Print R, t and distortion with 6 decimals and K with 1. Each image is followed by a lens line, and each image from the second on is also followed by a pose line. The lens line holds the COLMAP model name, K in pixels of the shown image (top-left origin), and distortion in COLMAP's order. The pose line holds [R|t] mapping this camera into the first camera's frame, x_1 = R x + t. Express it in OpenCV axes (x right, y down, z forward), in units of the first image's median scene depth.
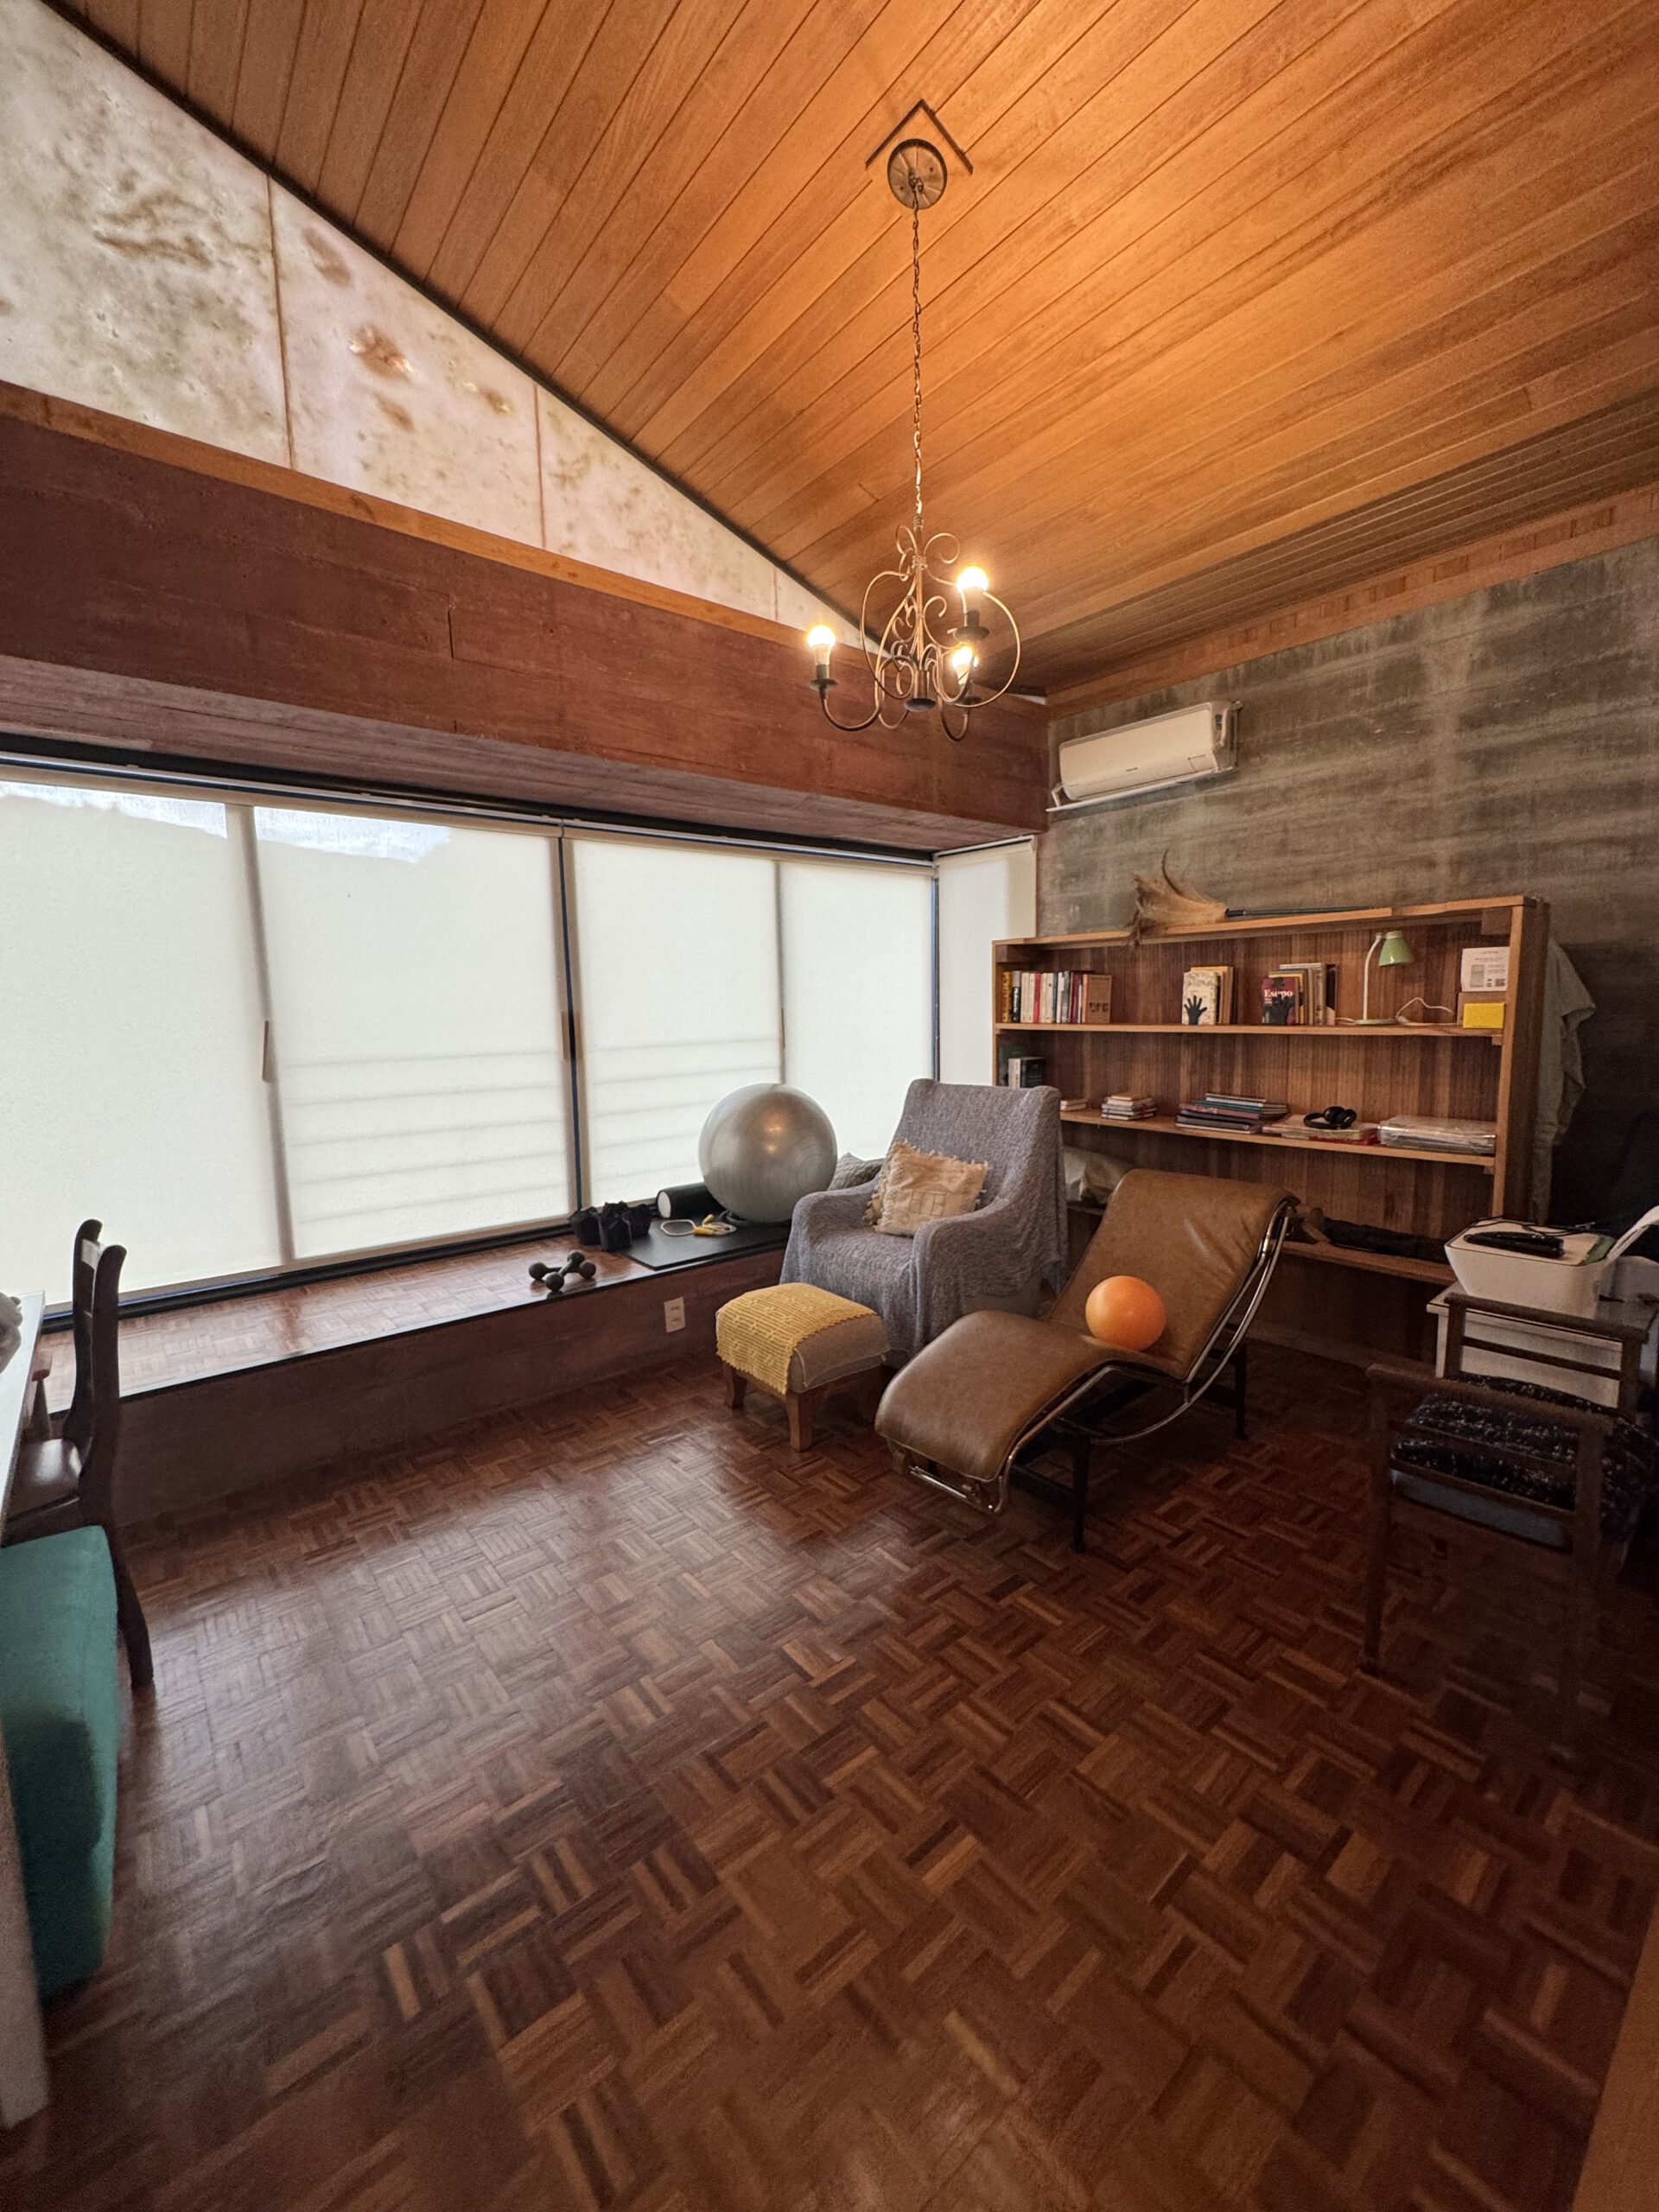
lens RADIAL K [[885.6, 0, 831.5], [0, 885.6, 1104.3], [0, 0, 1]] dist [-0.003472, 0.000469]
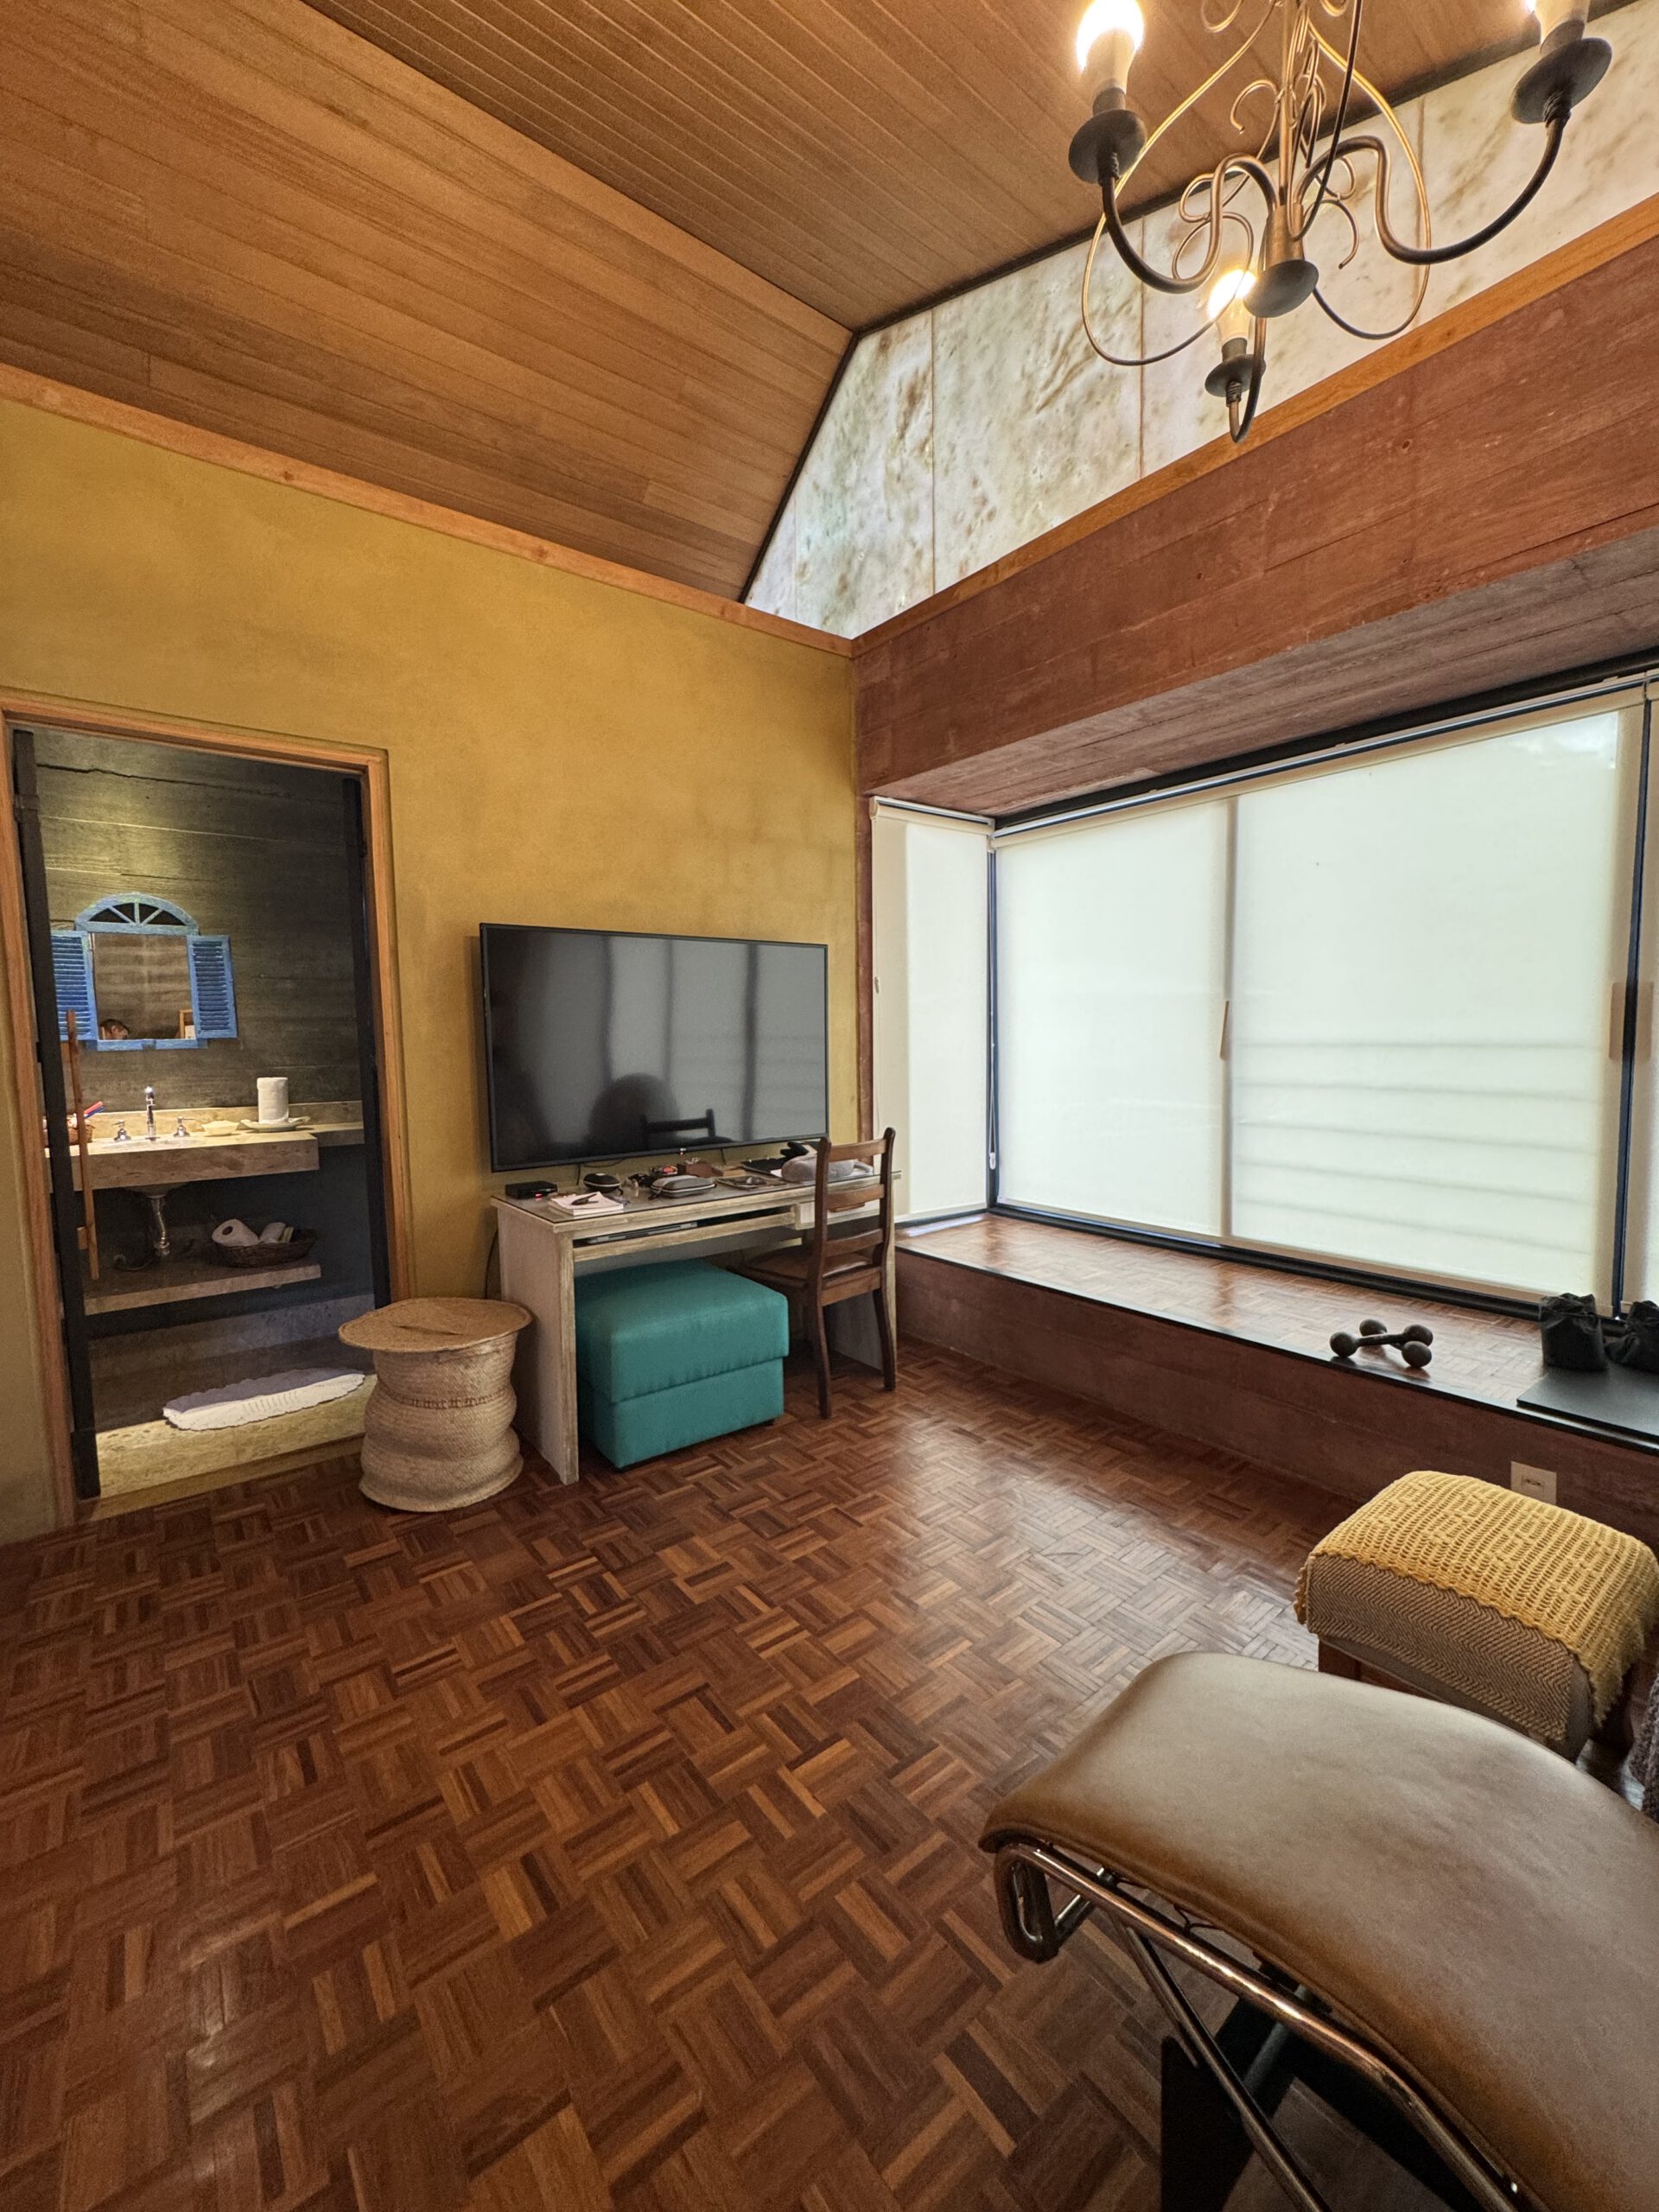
lens RADIAL K [[885.6, 0, 831.5], [0, 885.6, 1104.3], [0, 0, 1]] dist [-0.003472, 0.000469]
pose [[-0.020541, 0.100331, -0.994742, 0.552033], [-0.098569, 0.989901, 0.101879, -0.044647], [0.994918, 0.100144, -0.010444, 0.731789]]
